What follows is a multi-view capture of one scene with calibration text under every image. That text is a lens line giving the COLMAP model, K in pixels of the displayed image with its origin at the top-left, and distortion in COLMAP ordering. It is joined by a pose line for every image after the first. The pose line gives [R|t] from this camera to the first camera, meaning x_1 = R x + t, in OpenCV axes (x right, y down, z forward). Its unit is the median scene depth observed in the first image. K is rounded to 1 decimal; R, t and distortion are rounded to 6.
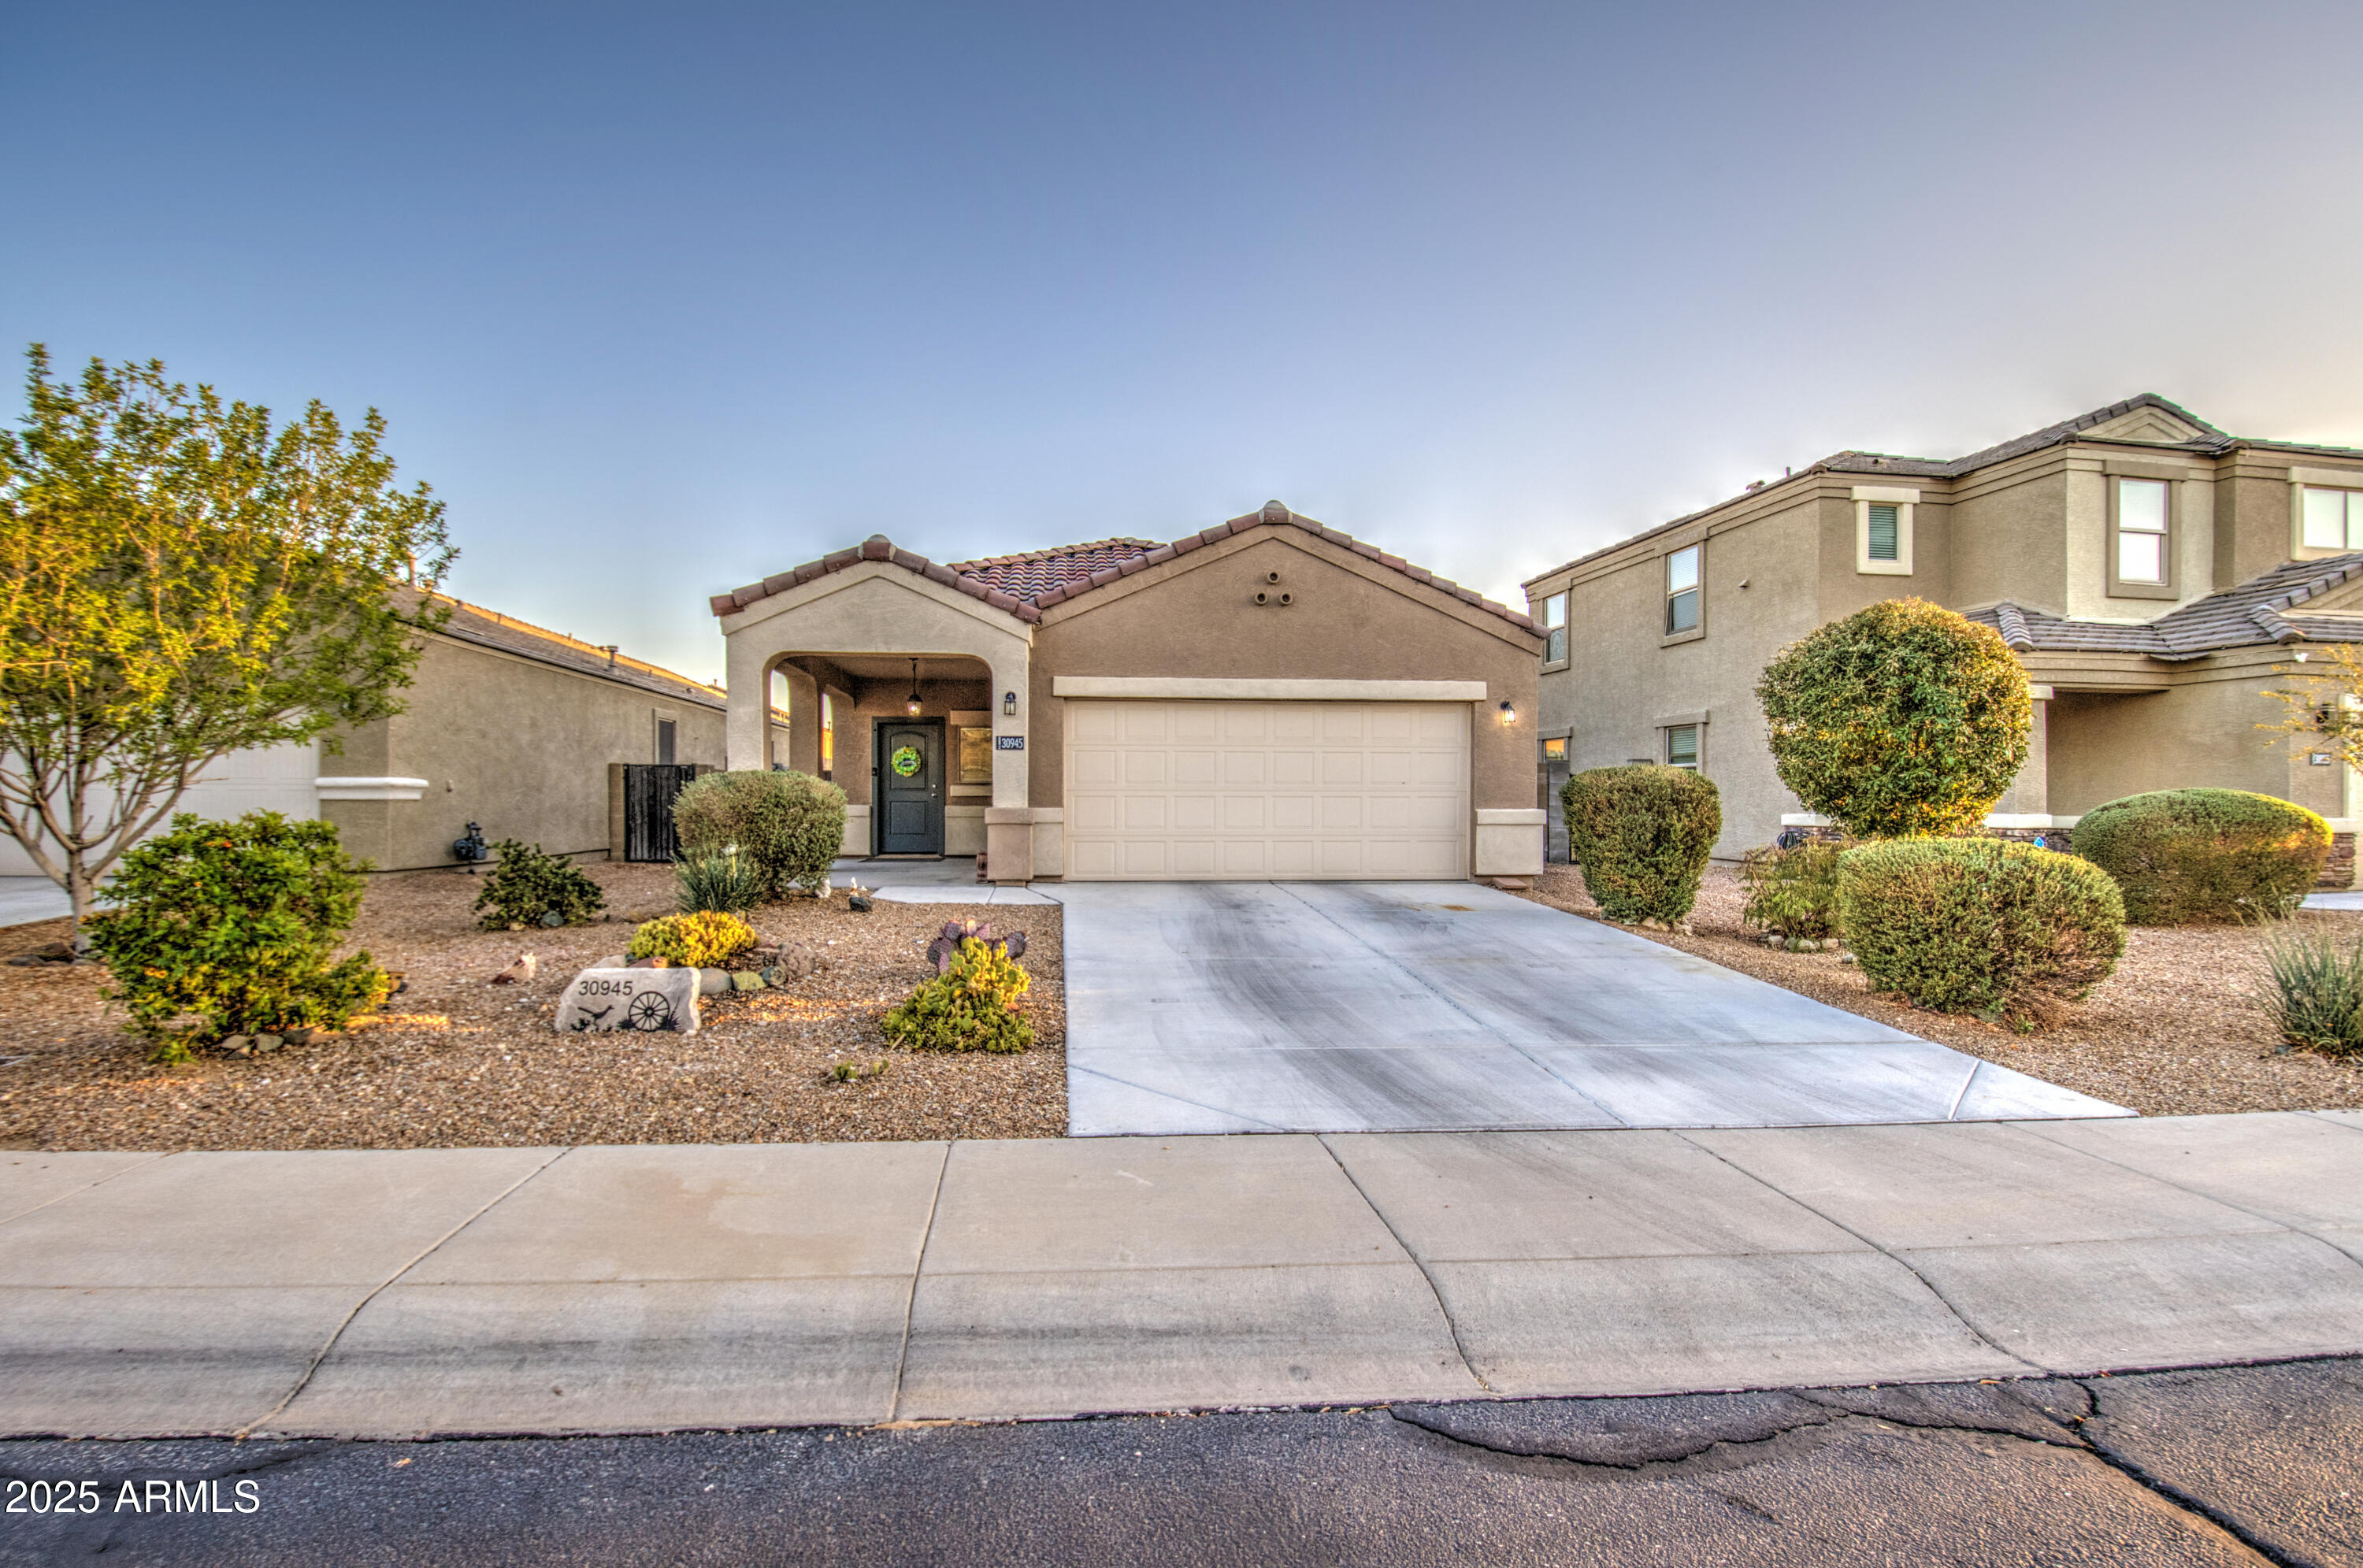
lens RADIAL K [[1037.6, 0, 1173.4], [0, 1037.6, 808.3], [0, 0, 1]] dist [0.010051, -0.017583]
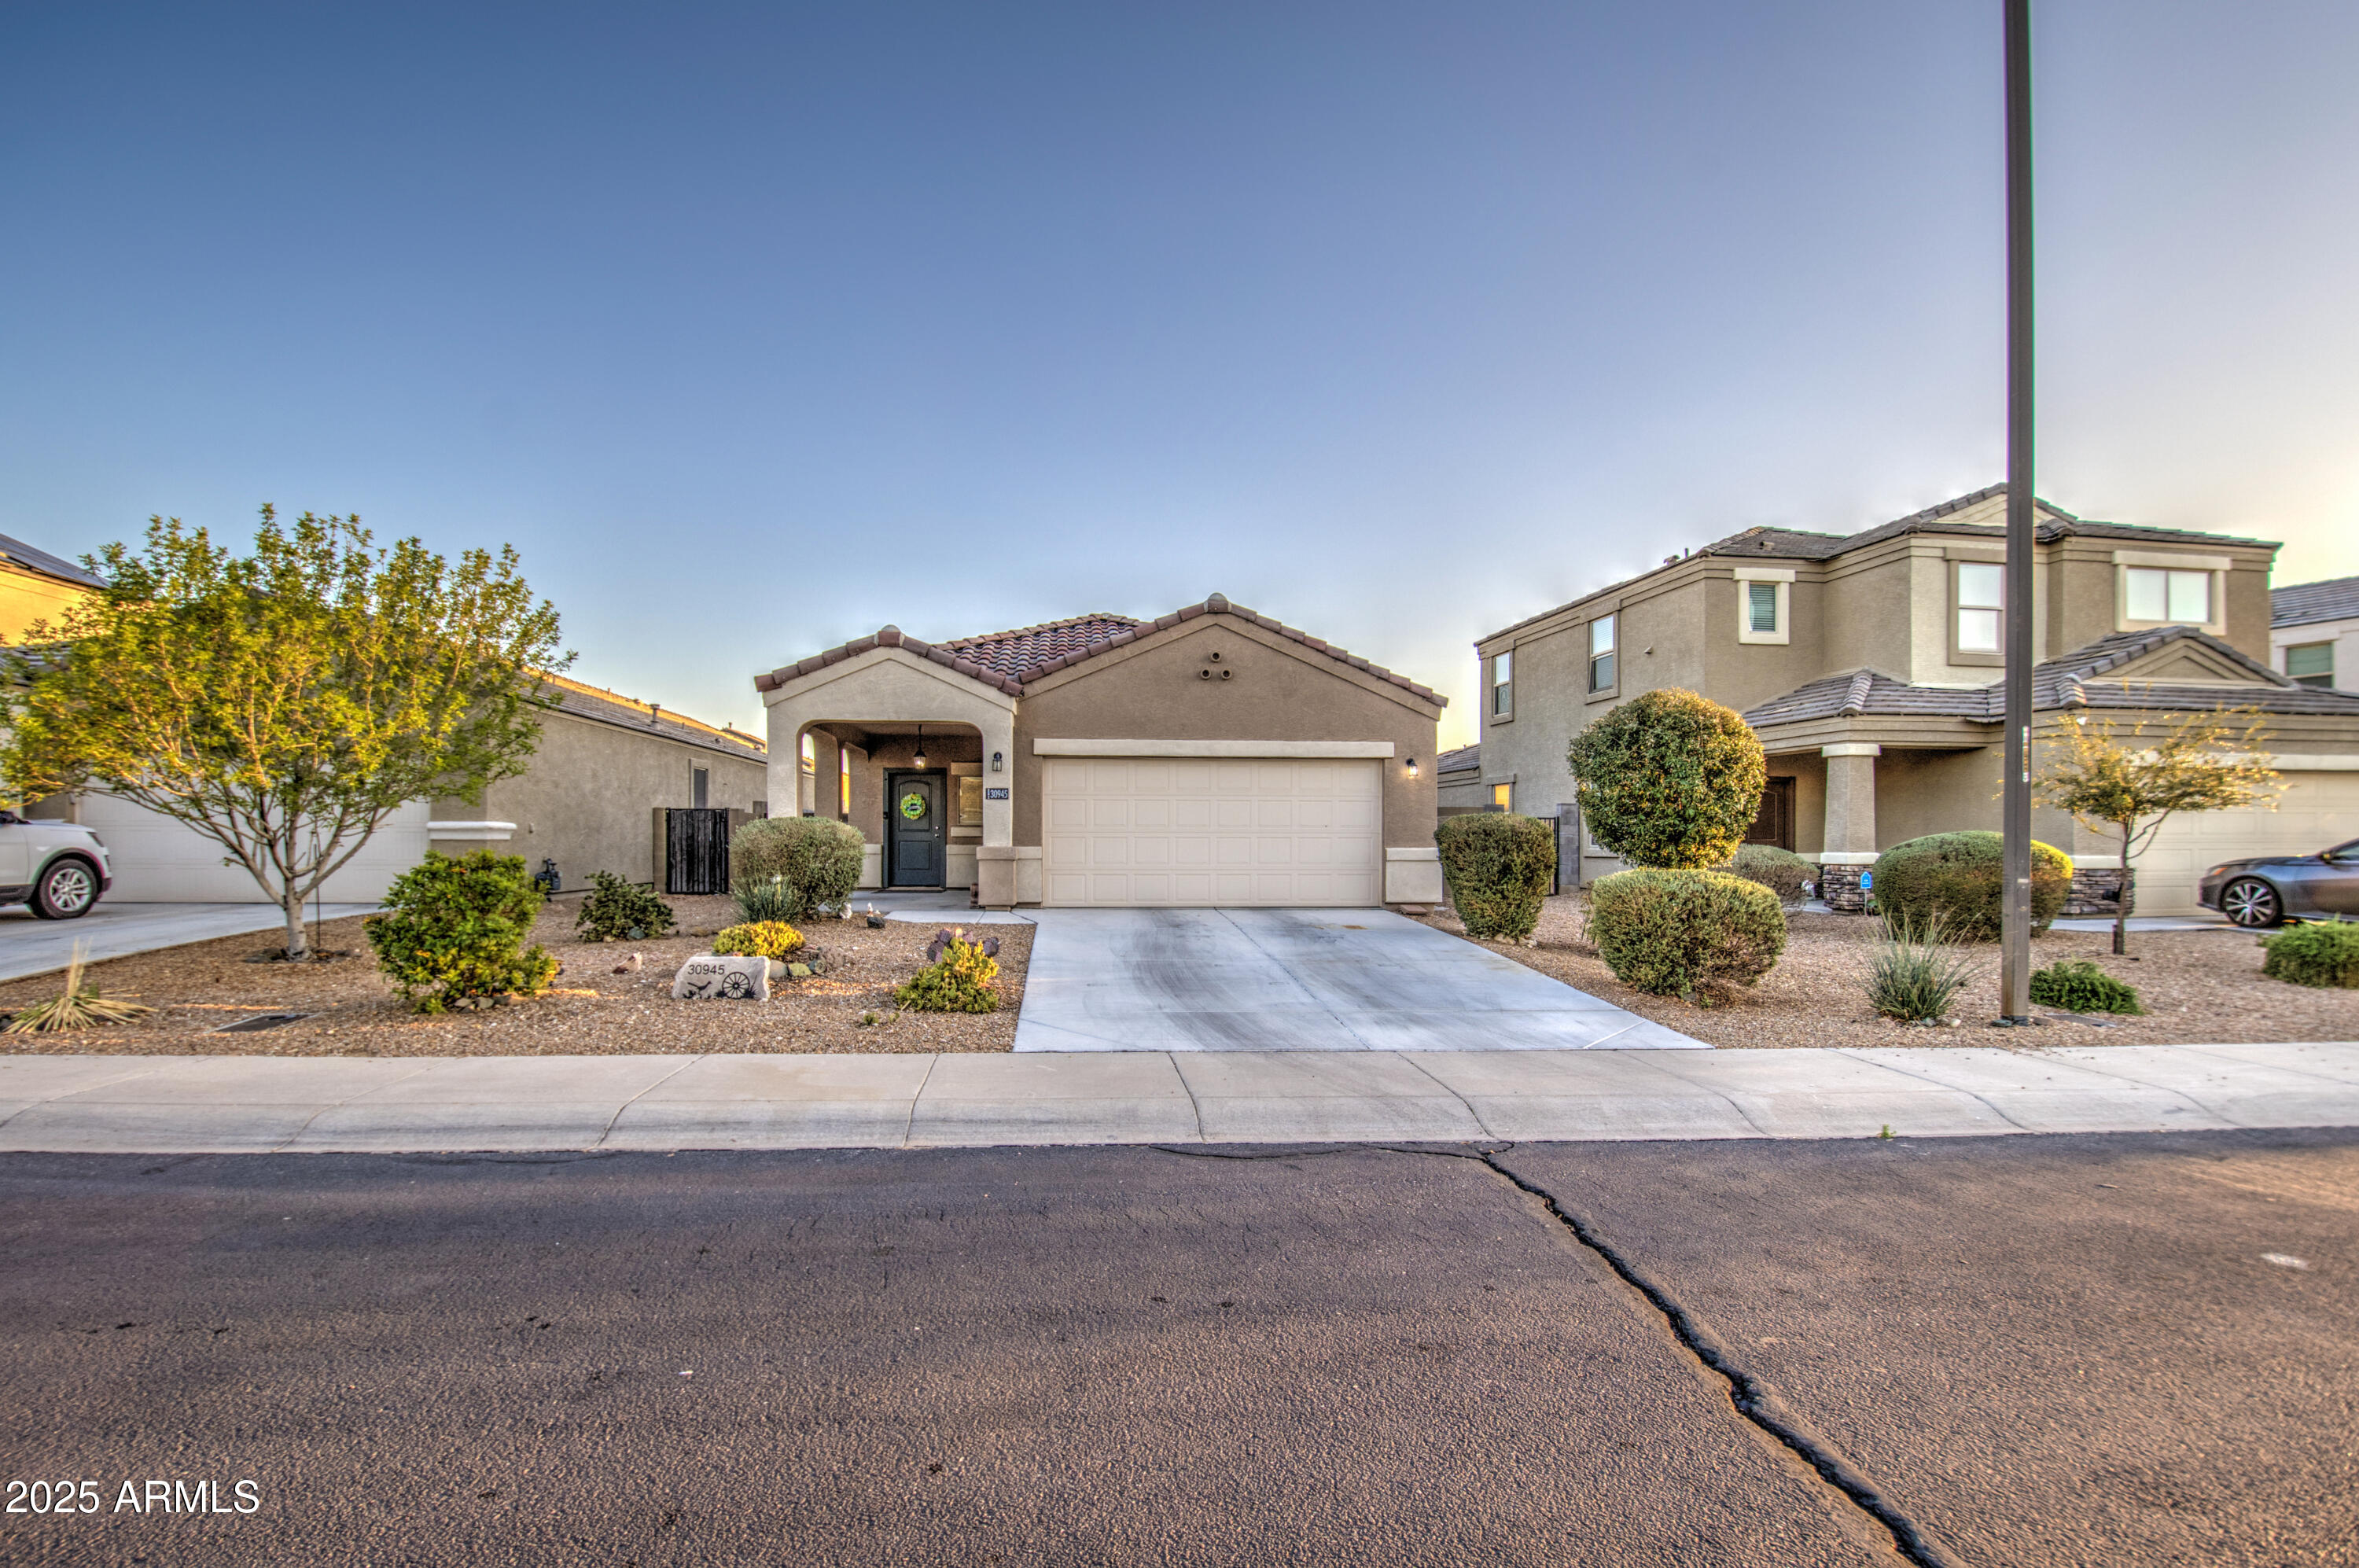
lens RADIAL K [[1037.3, 0, 1179.1], [0, 1037.3, 837.4], [0, 0, 1]] dist [0.002072, -0.000123]
pose [[0.999999, 0.000534, -0.001472, 0.058103], [-0.000548, 0.999954, -0.009608, 0.000094], [0.001467, 0.009608, 0.999953, -0.220212]]
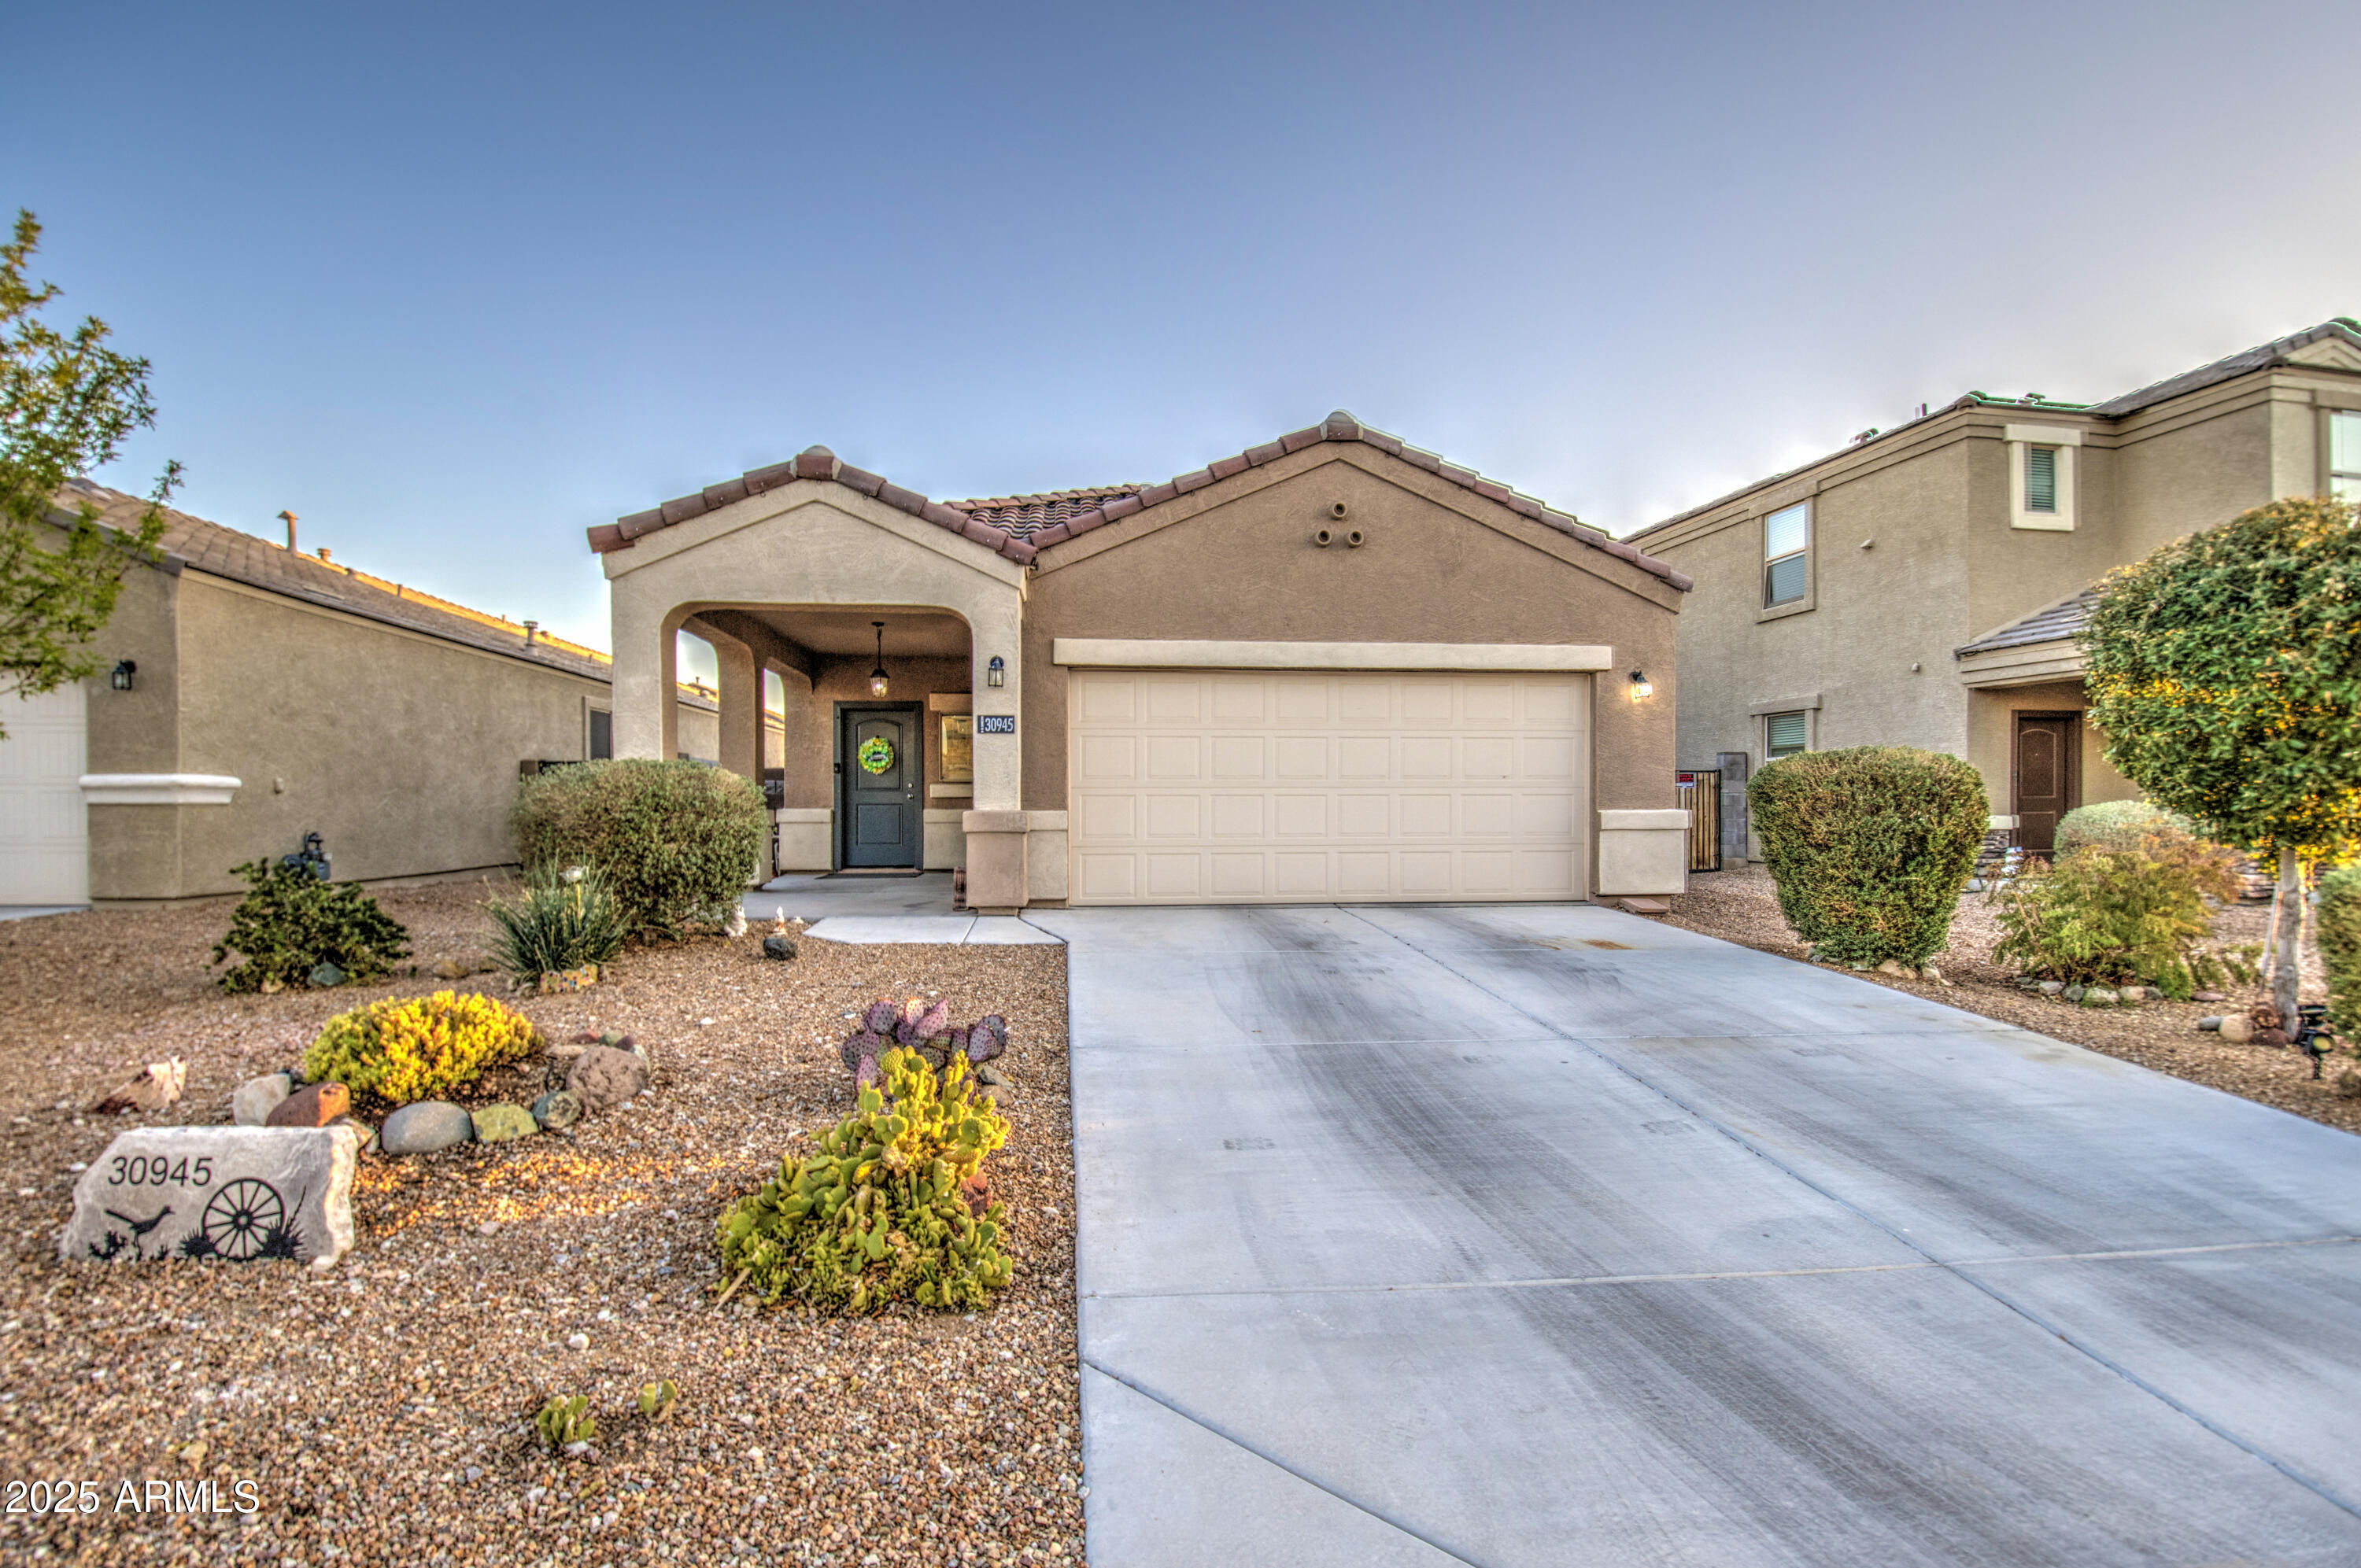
lens RADIAL K [[1051.3, 0, 1189.8], [0, 1051.3, 808.2], [0, 0, 1]] dist [0.010346, -0.018574]
pose [[0.999930, -0.004356, 0.010976, -0.025433], [0.004393, 0.999985, -0.003325, 0.000689], [-0.010961, 0.003373, 0.999934, 0.233384]]
